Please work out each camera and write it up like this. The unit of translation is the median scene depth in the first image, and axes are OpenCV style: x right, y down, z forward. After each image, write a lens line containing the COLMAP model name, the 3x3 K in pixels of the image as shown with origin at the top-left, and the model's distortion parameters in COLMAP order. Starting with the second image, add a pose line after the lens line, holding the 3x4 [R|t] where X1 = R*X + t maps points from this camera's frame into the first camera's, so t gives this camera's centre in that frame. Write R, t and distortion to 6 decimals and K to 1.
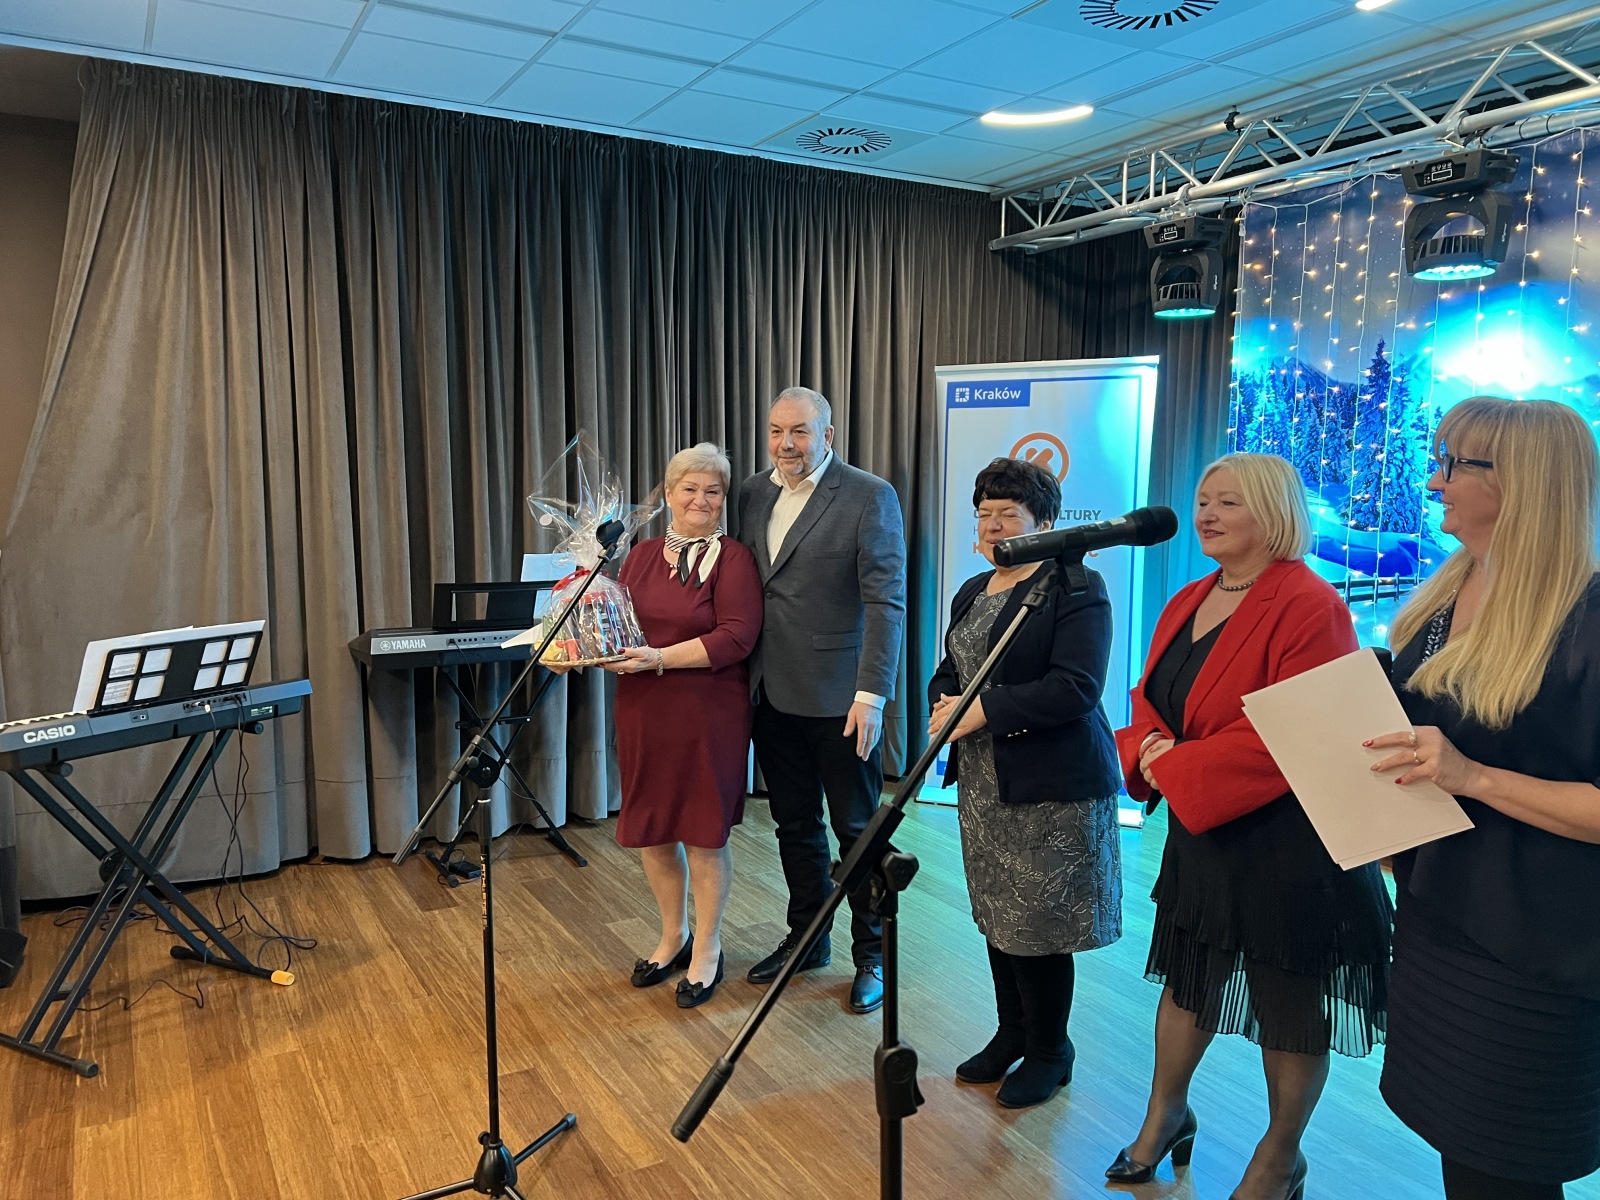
lens RADIAL K [[1216.1, 0, 783.8], [0, 1216.1, 609.1], [0, 0, 1]] dist [0.053355, -0.048343]
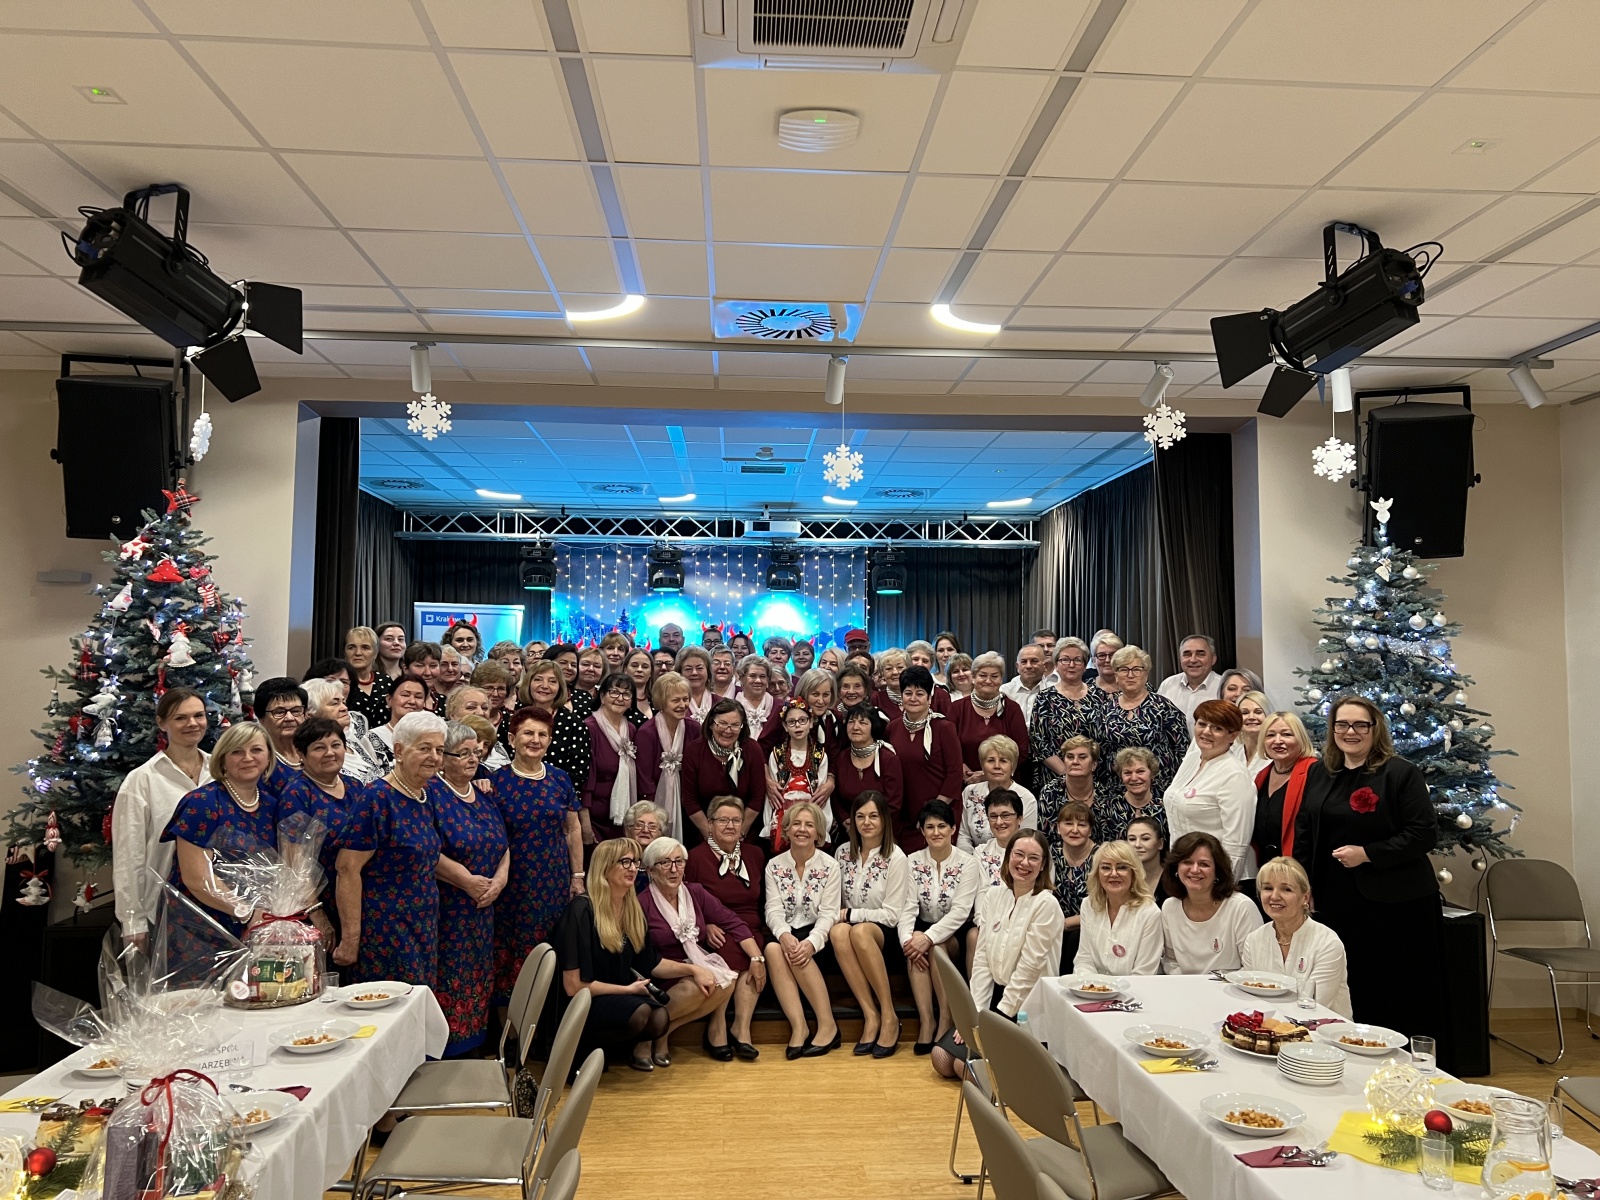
lens RADIAL K [[1202.1, 0, 815.8], [0, 1202.1, 600.2], [0, 0, 1]] dist [0.076834, -0.070178]
pose [[0.415347, 0.051182, 0.908222, -1.556285], [0.098711, 0.989984, -0.100932, 0.050682], [-0.904291, 0.131574, 0.406135, -0.351688]]
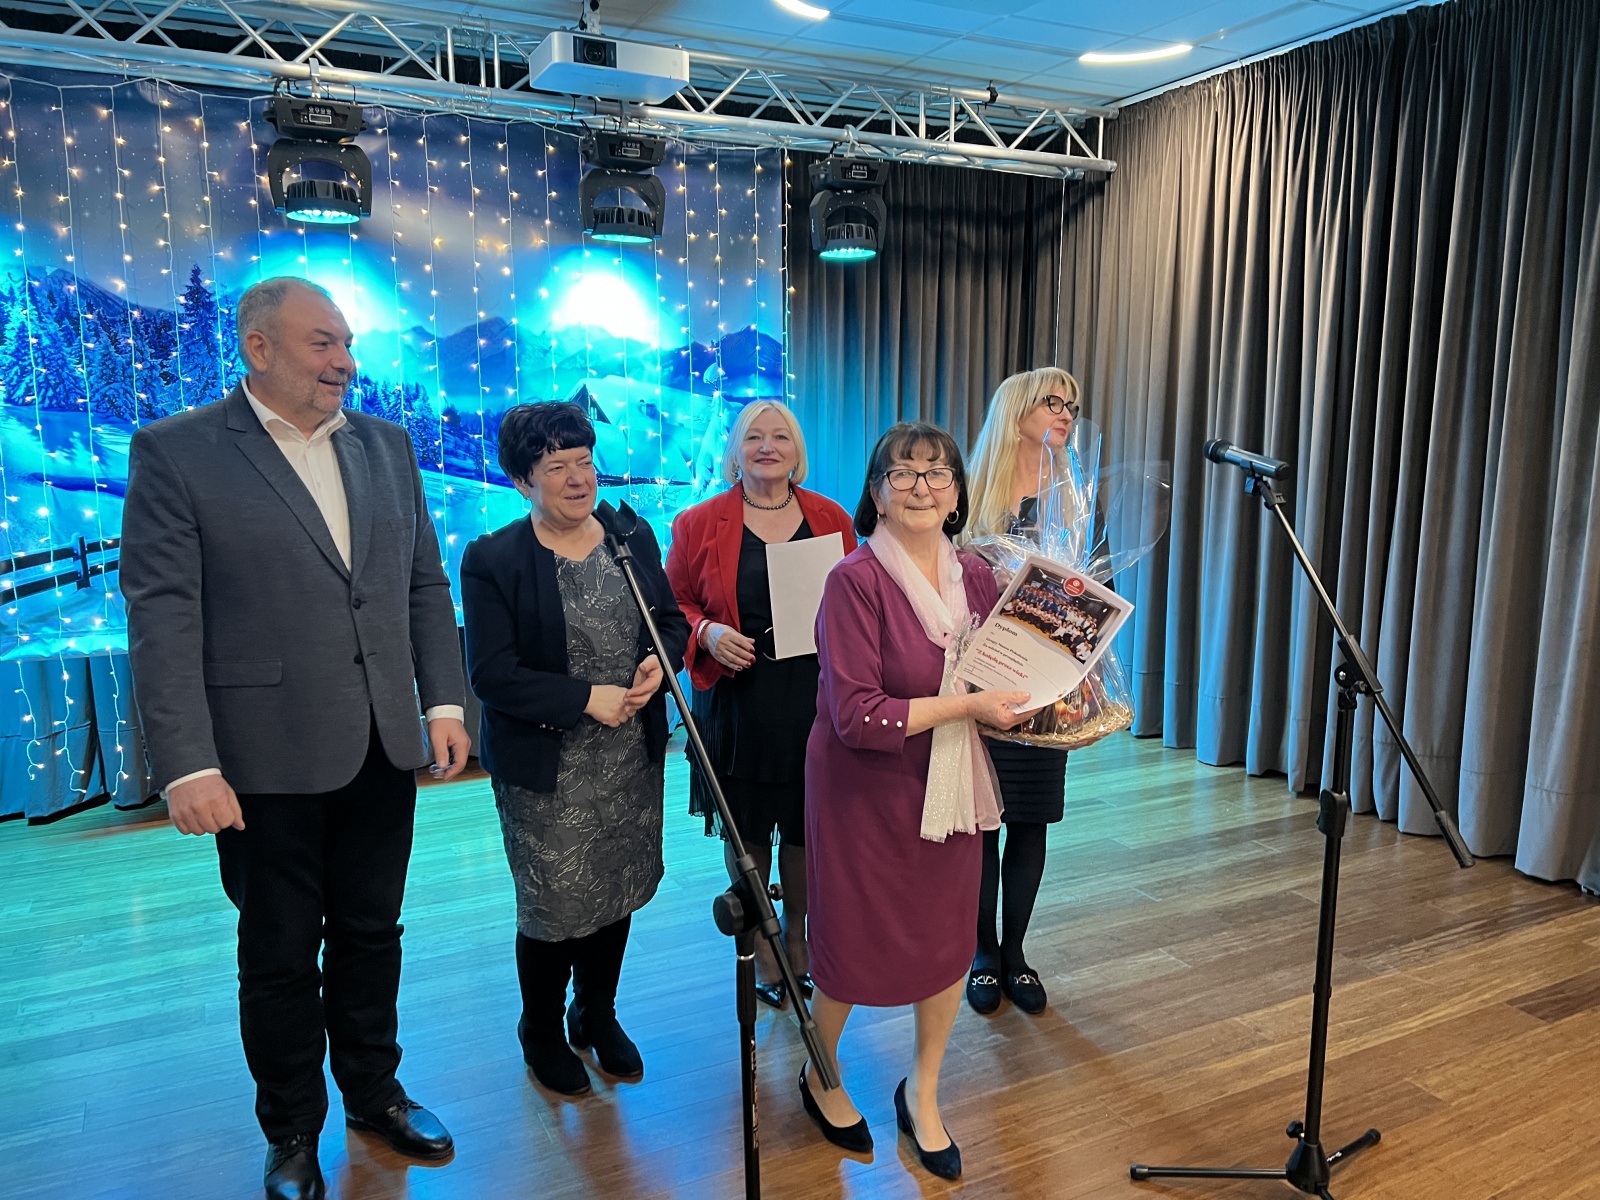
lens RADIAL K [[1201.1, 0, 809.8], [0, 1201.1, 595.3], [0, 0, 1]] dist [0.058630, -0.063186]
pose [[0.030162, -0.158687, 0.986868, -0.448285], [0.111342, 0.981706, 0.154454, -0.061500], [-0.993324, 0.105222, 0.047279, 0.503963]]
